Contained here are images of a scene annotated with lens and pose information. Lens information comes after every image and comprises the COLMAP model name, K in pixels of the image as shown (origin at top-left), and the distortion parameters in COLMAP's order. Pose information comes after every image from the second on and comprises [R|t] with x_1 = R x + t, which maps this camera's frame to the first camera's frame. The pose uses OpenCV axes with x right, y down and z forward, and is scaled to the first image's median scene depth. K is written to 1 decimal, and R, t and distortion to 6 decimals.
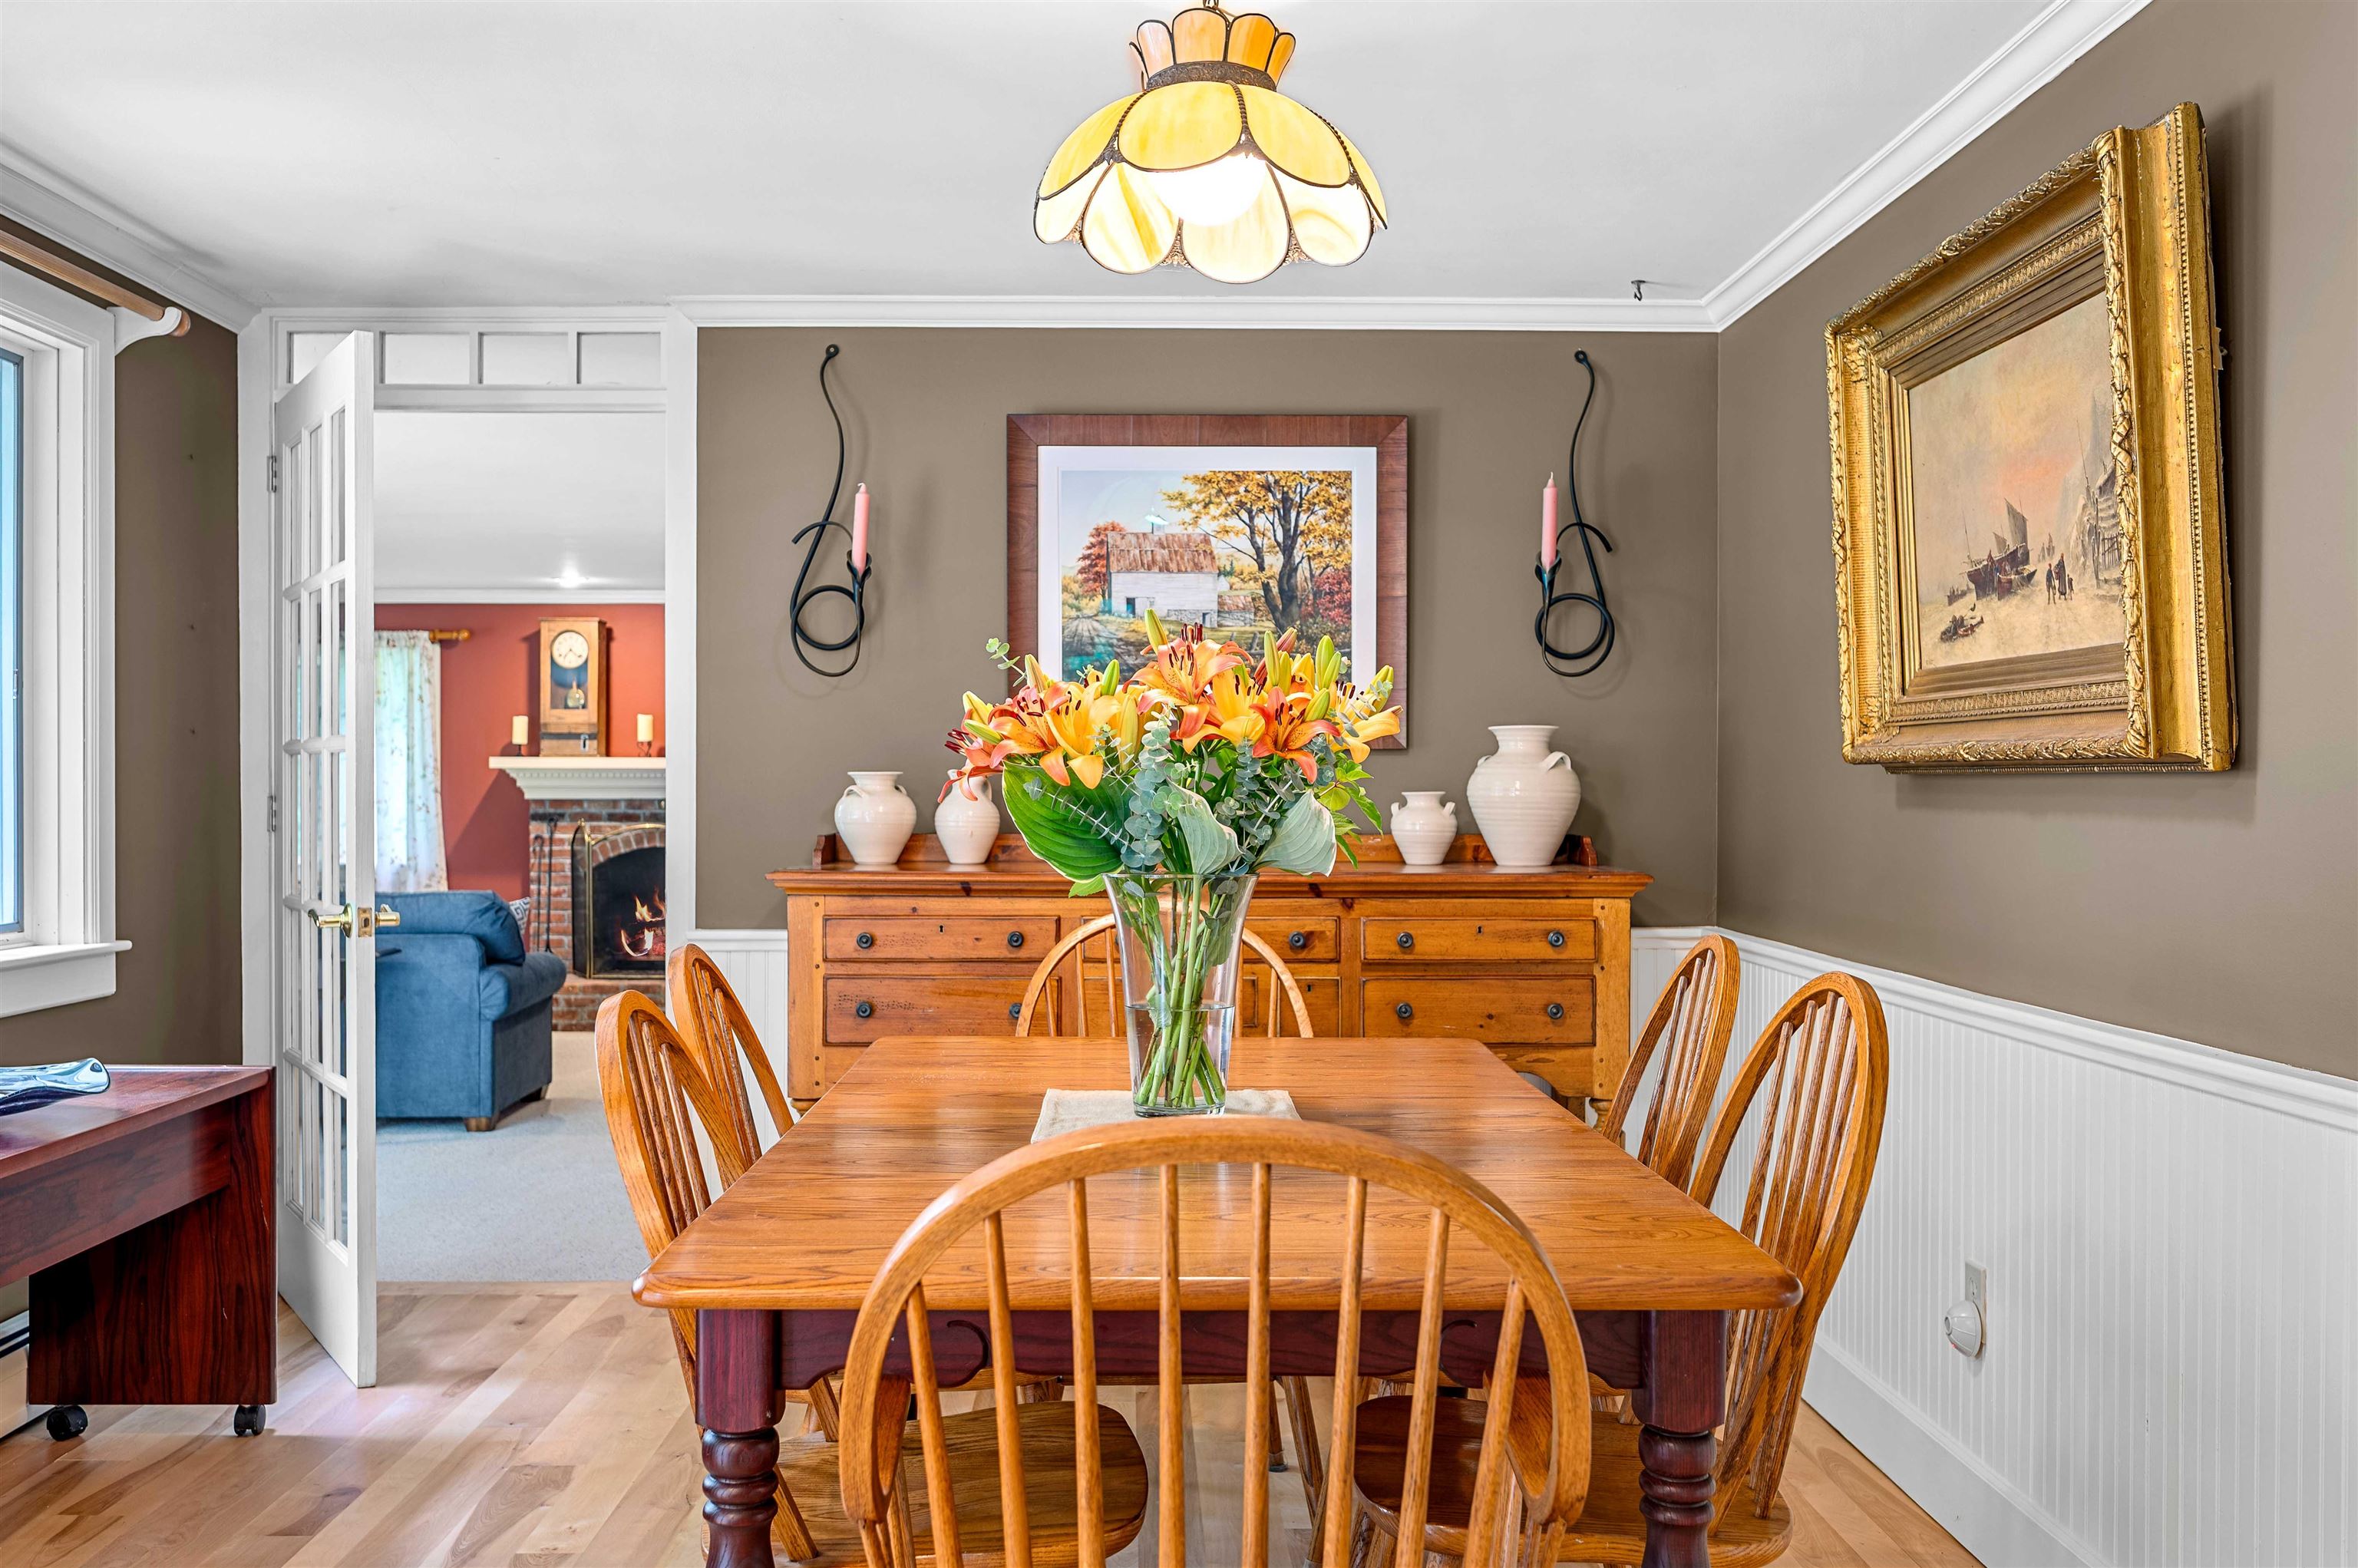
lens RADIAL K [[2074.4, 0, 1176.2], [0, 2074.4, 789.7], [0, 0, 1]] dist [-0.007338, -0.002586]
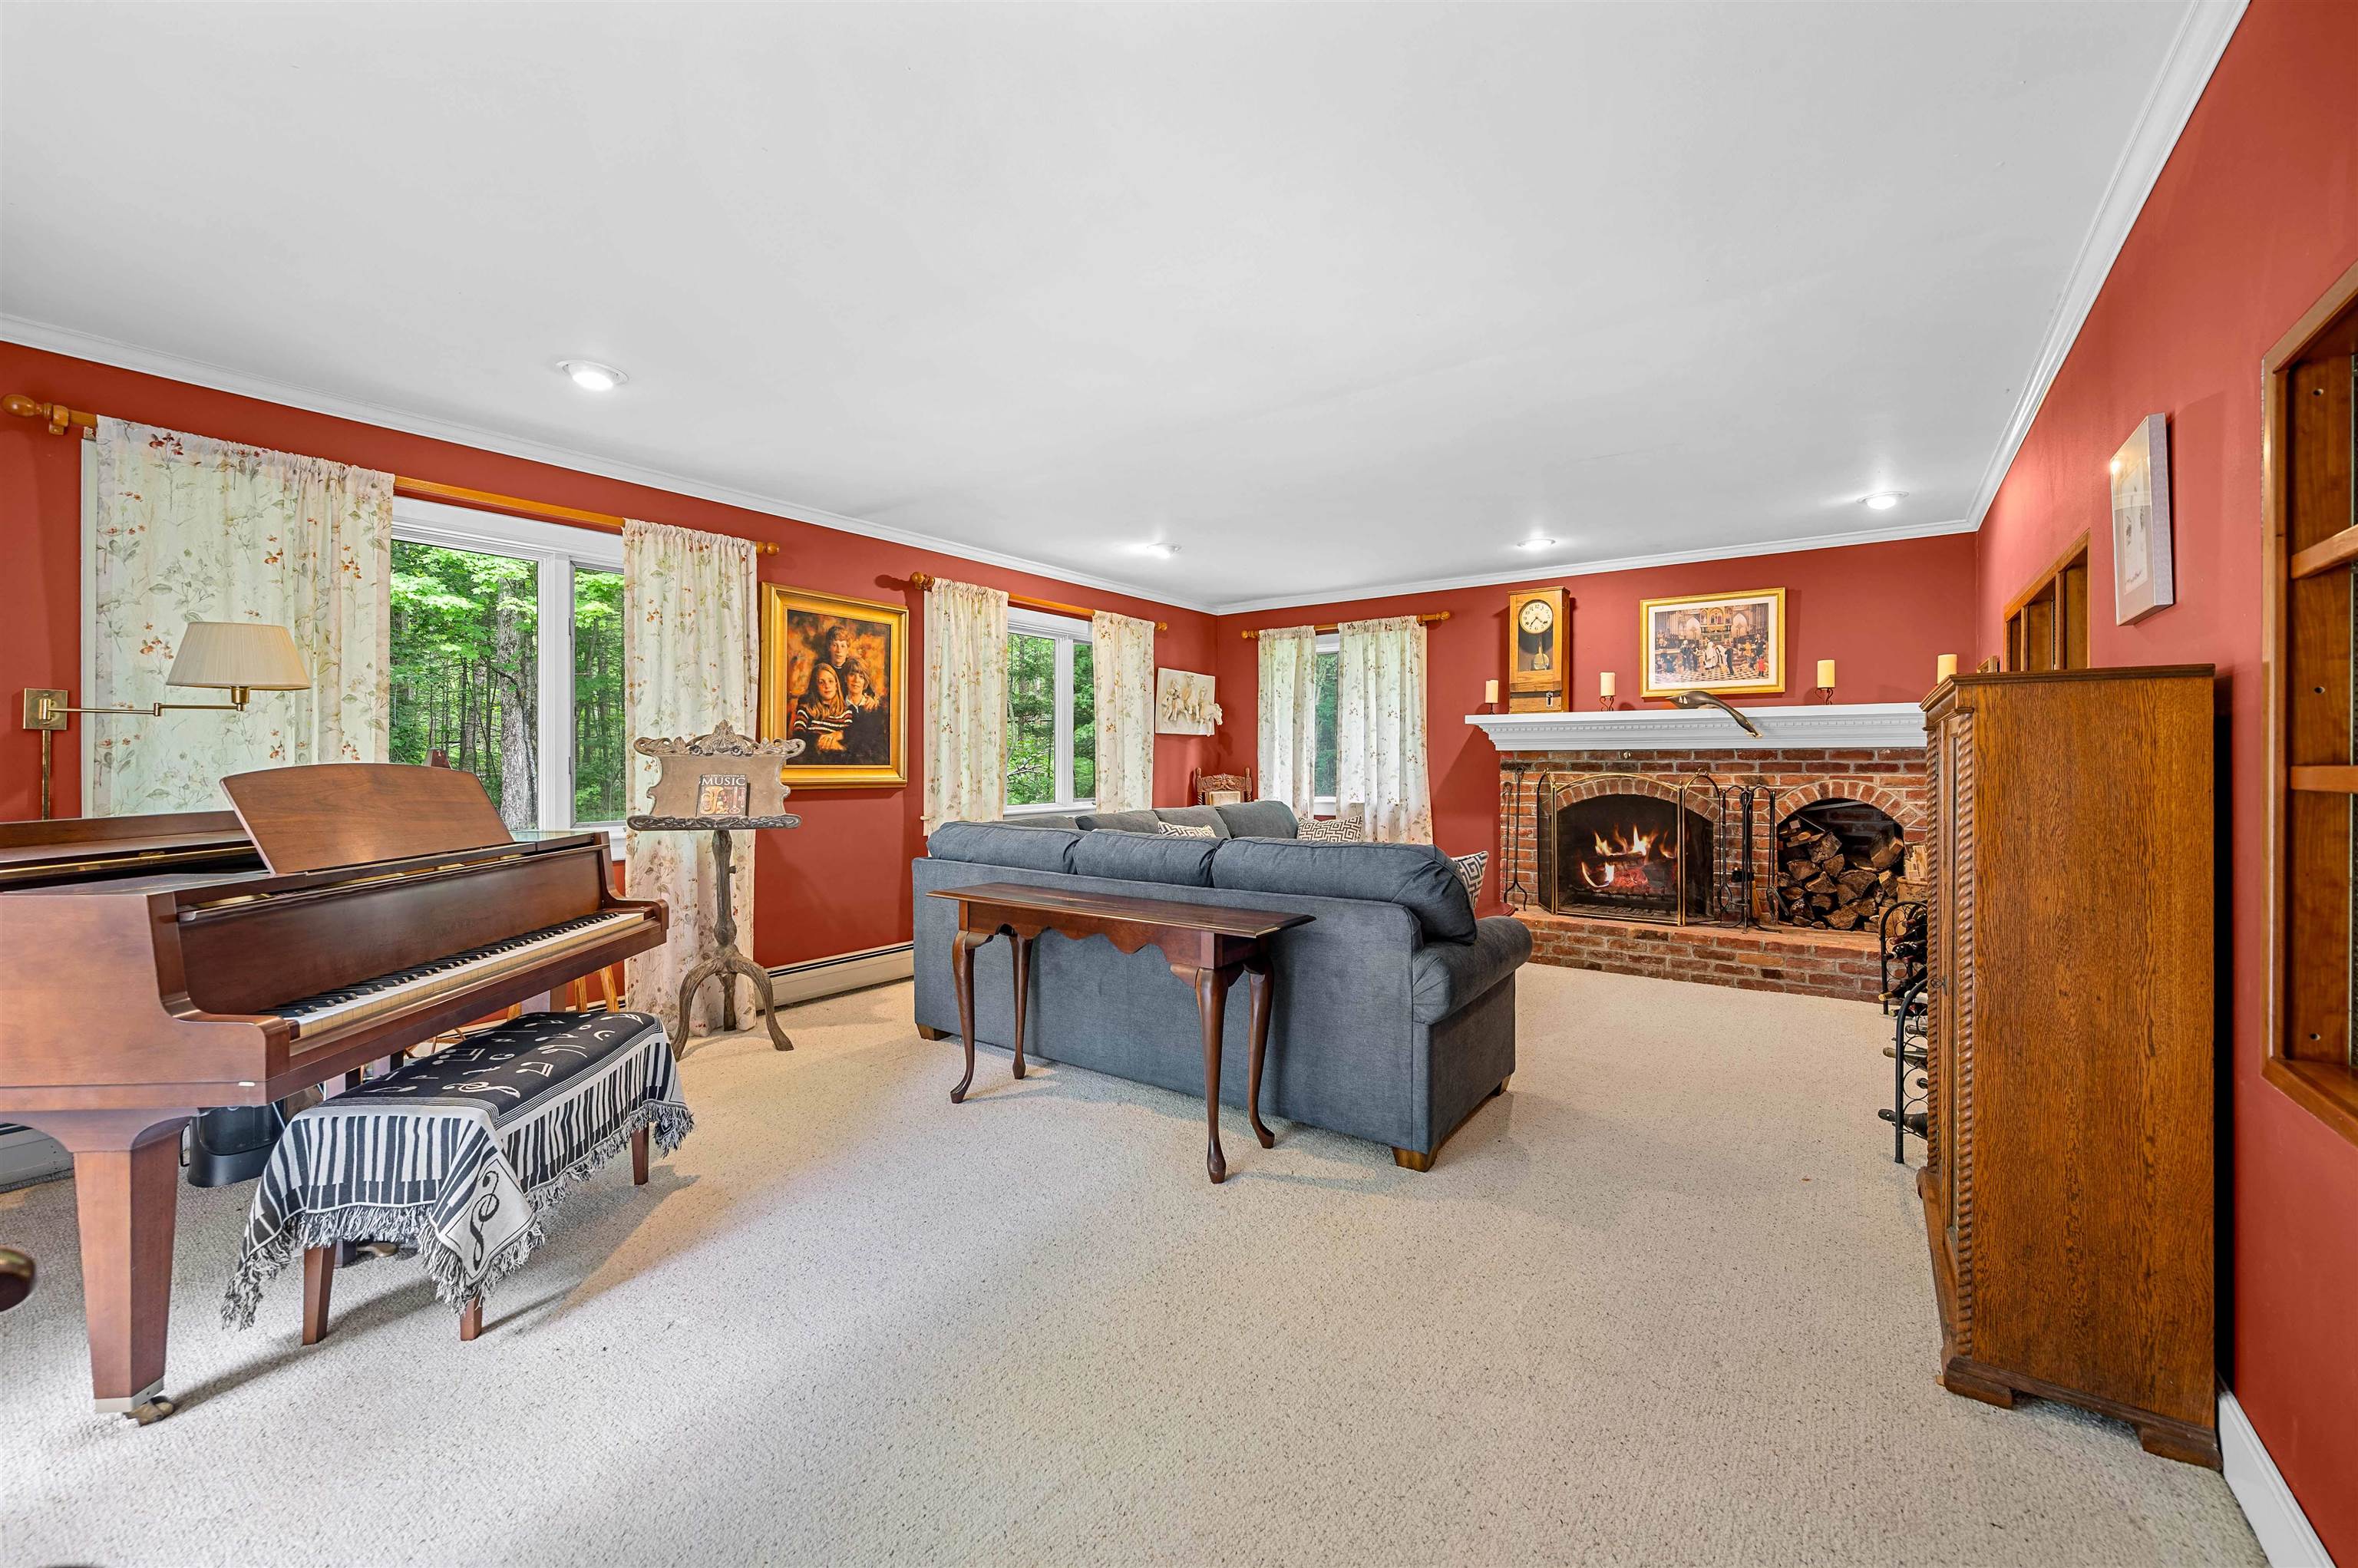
lens RADIAL K [[933.8, 0, 1170.2], [0, 933.8, 769.1], [0, 0, 1]] dist [-0.001503, -0.000319]
pose [[0.792121, 0.000573, -0.610363, -0.140220], [-0.000557, 1.000000, 0.000216, 0.014733], [0.610363, 0.000169, 0.792122, 0.476666]]
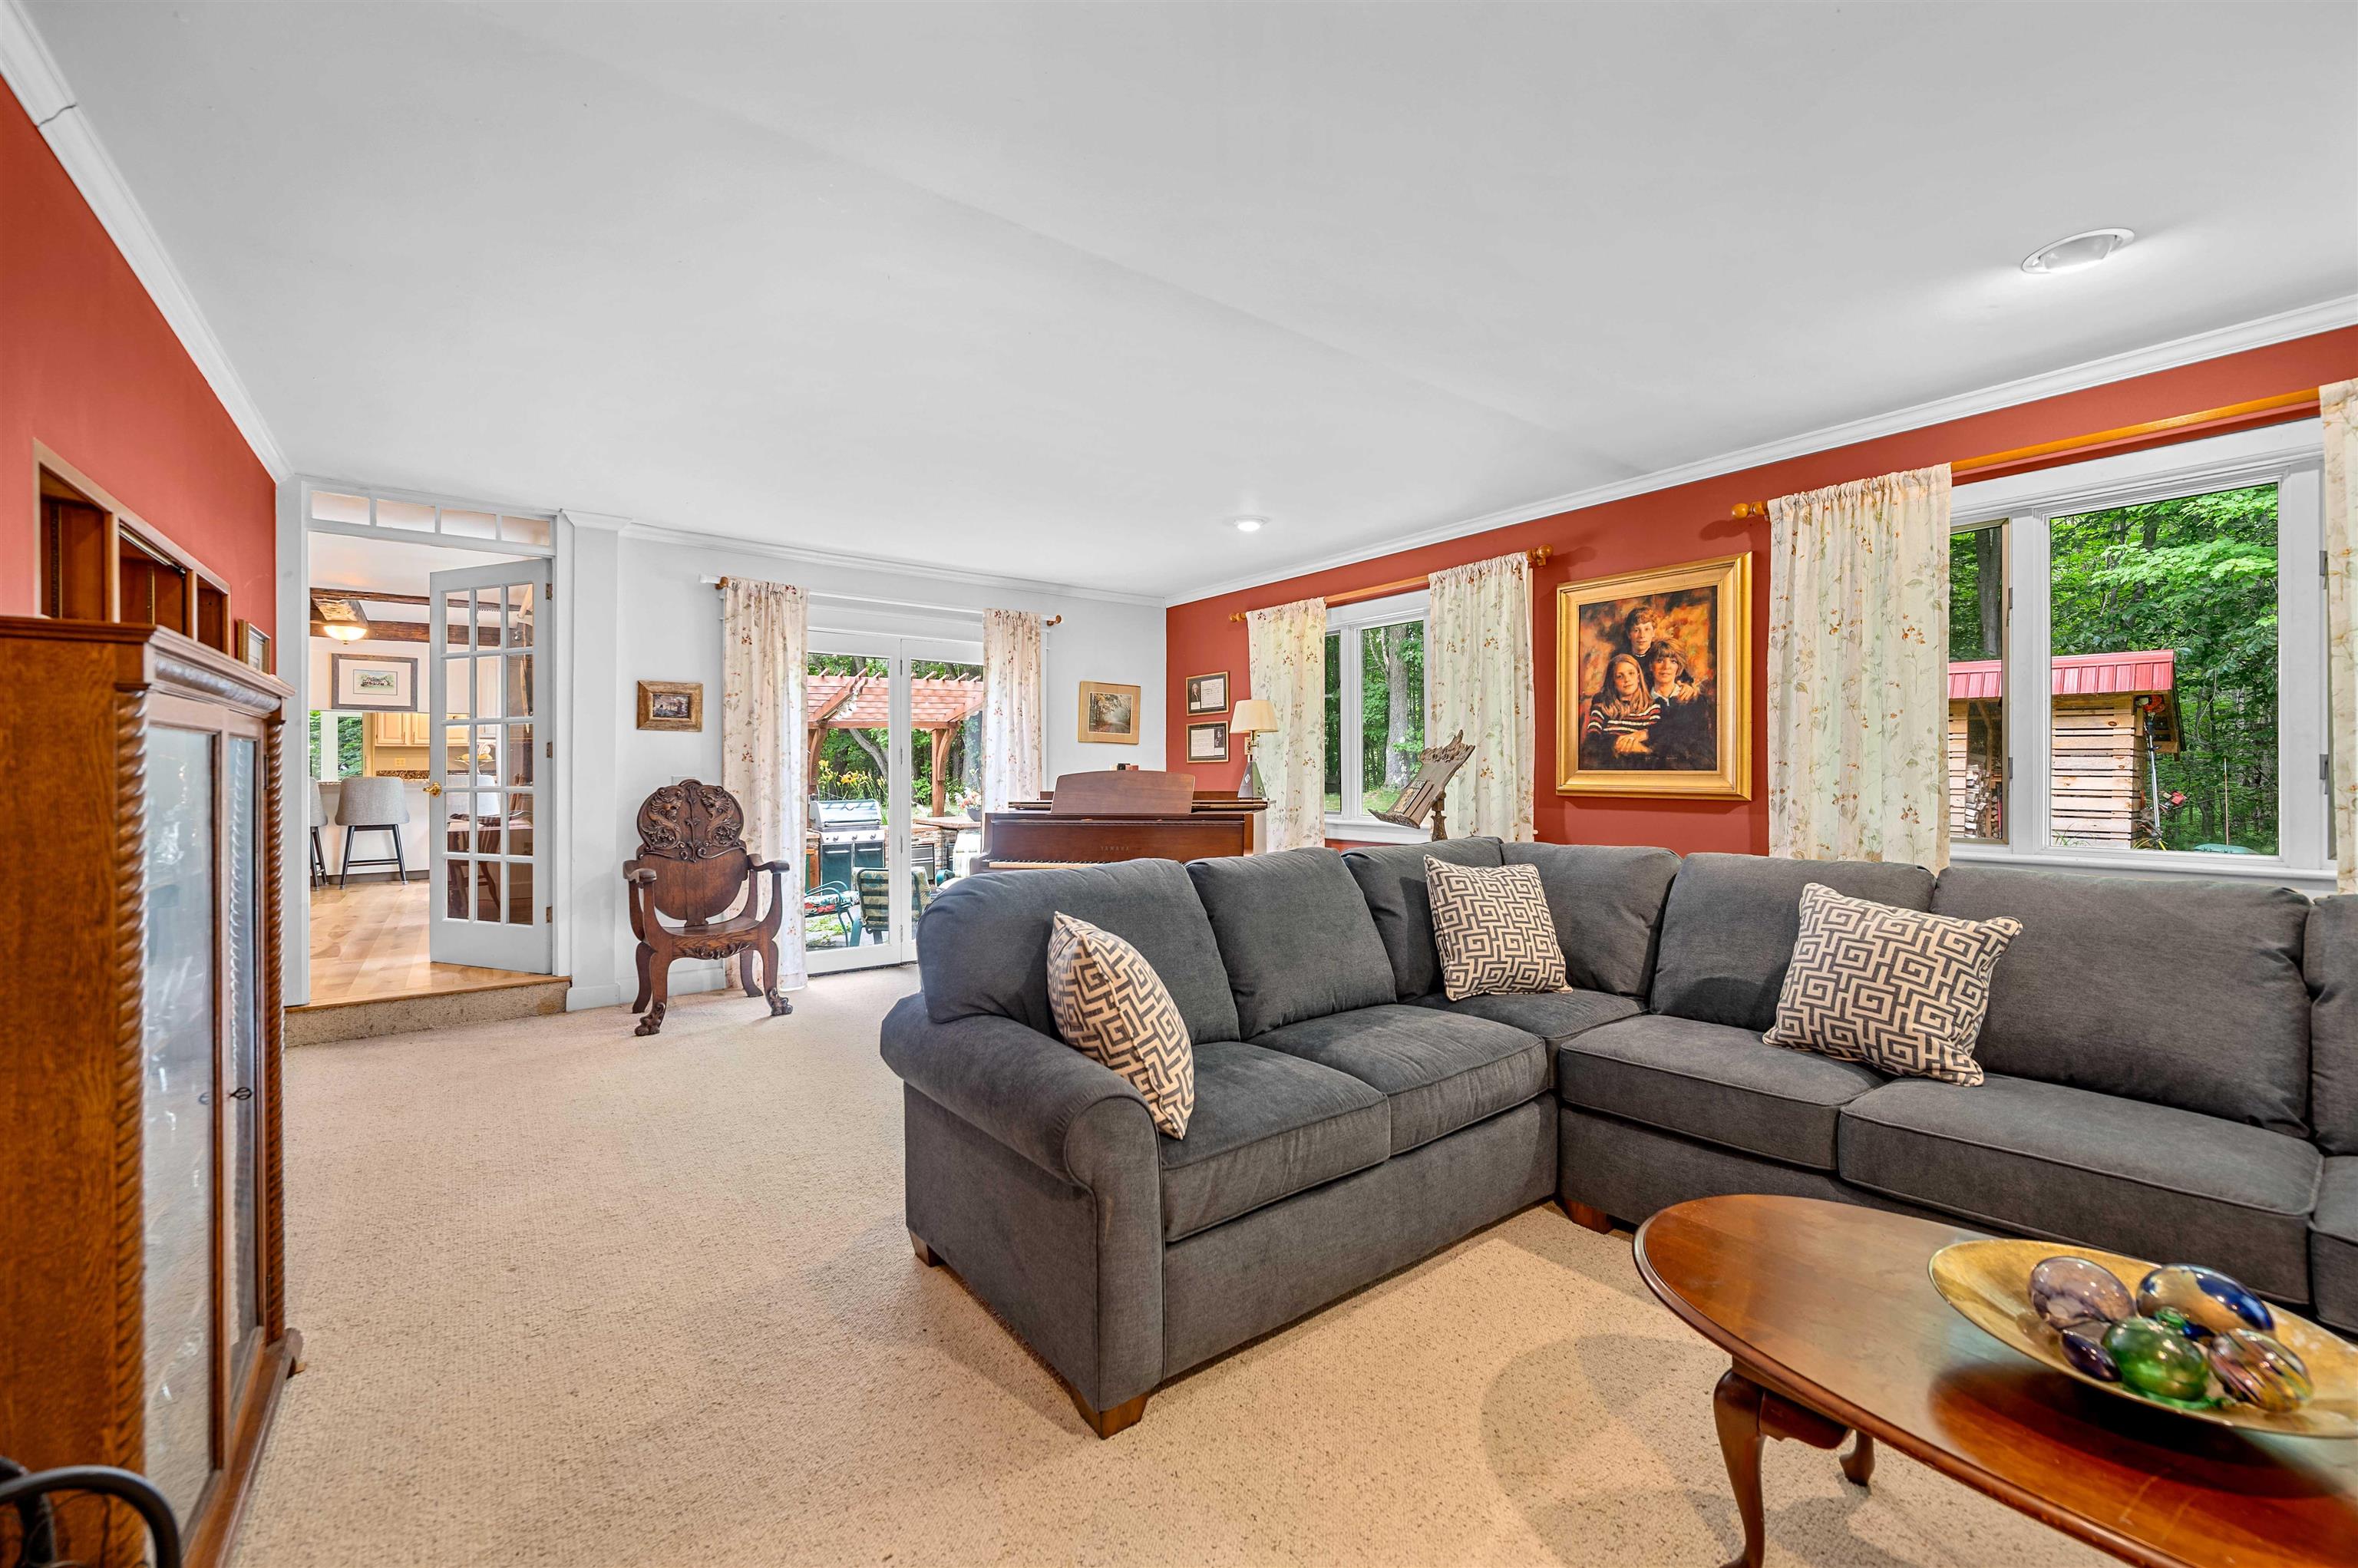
lens RADIAL K [[933.8, 0, 1179.2], [0, 933.8, 776.6], [0, 0, 1]] dist [-0.001503, -0.000319]
pose [[-0.809522, -0.000678, -0.587089, -0.161768], [-0.006065, 0.999956, 0.007208, 0.013973], [0.587058, 0.009396, -0.809490, 0.892230]]
